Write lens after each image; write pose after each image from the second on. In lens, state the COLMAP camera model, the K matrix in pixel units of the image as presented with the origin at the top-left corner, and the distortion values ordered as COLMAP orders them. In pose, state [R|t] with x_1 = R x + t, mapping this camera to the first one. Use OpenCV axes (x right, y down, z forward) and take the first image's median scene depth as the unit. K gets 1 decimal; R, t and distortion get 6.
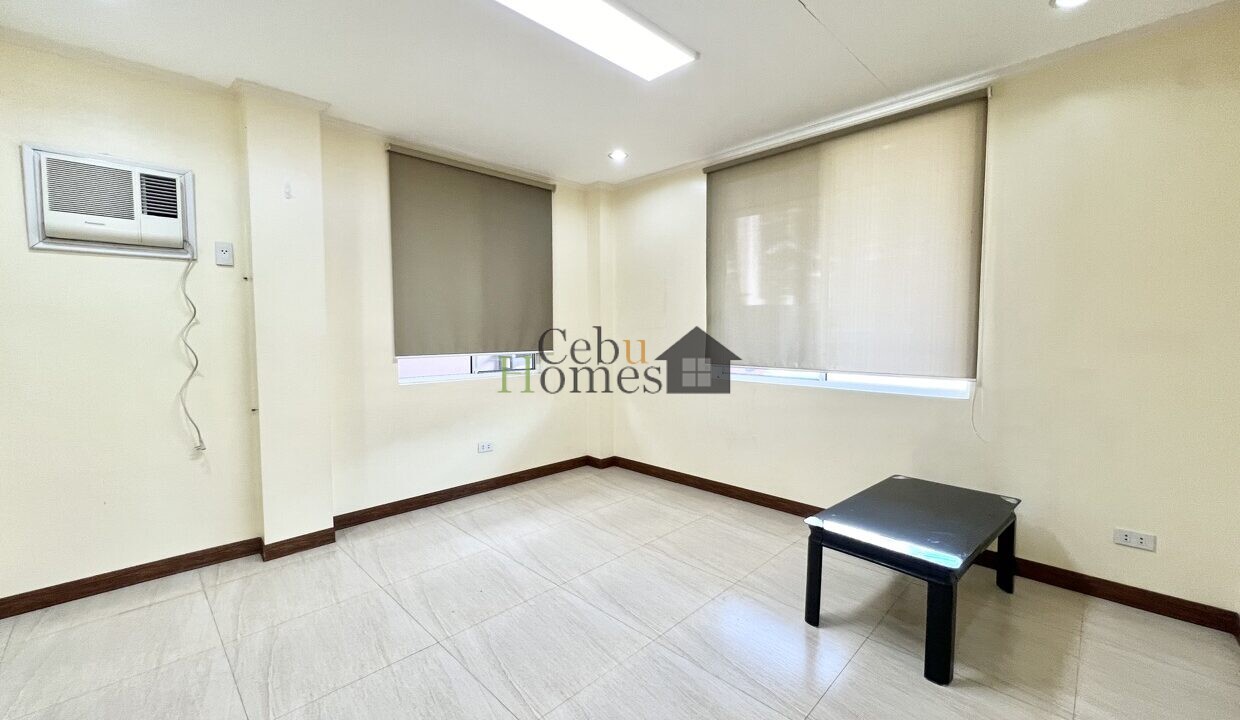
lens RADIAL K [[493.6, 0, 620.0], [0, 493.6, 360.0], [0, 0, 1]] dist [-0.007280, -0.000063]
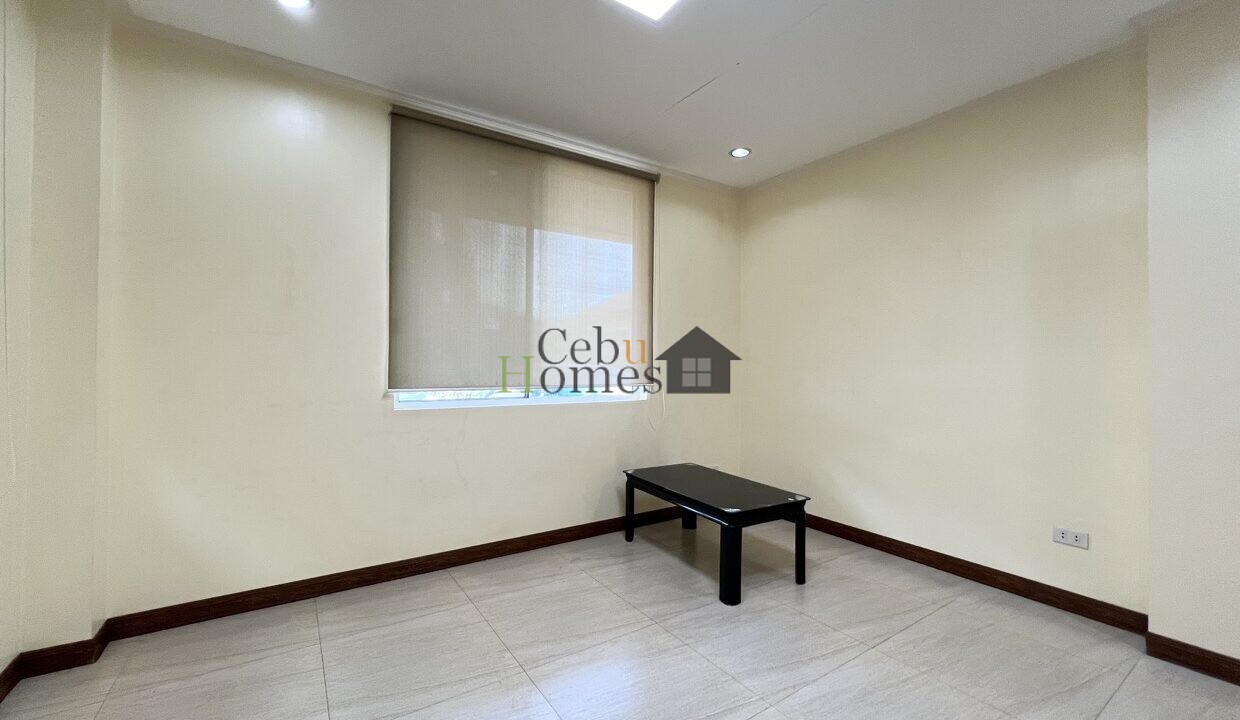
lens RADIAL K [[493.6, 0, 620.0], [0, 493.6, 360.0], [0, 0, 1]] dist [-0.007280, -0.000063]
pose [[0.209338, 0.004684, 0.977832, -0.594679], [0.051415, 0.998553, -0.015791, -0.010186], [-0.976491, 0.053581, 0.208794, 0.777245]]
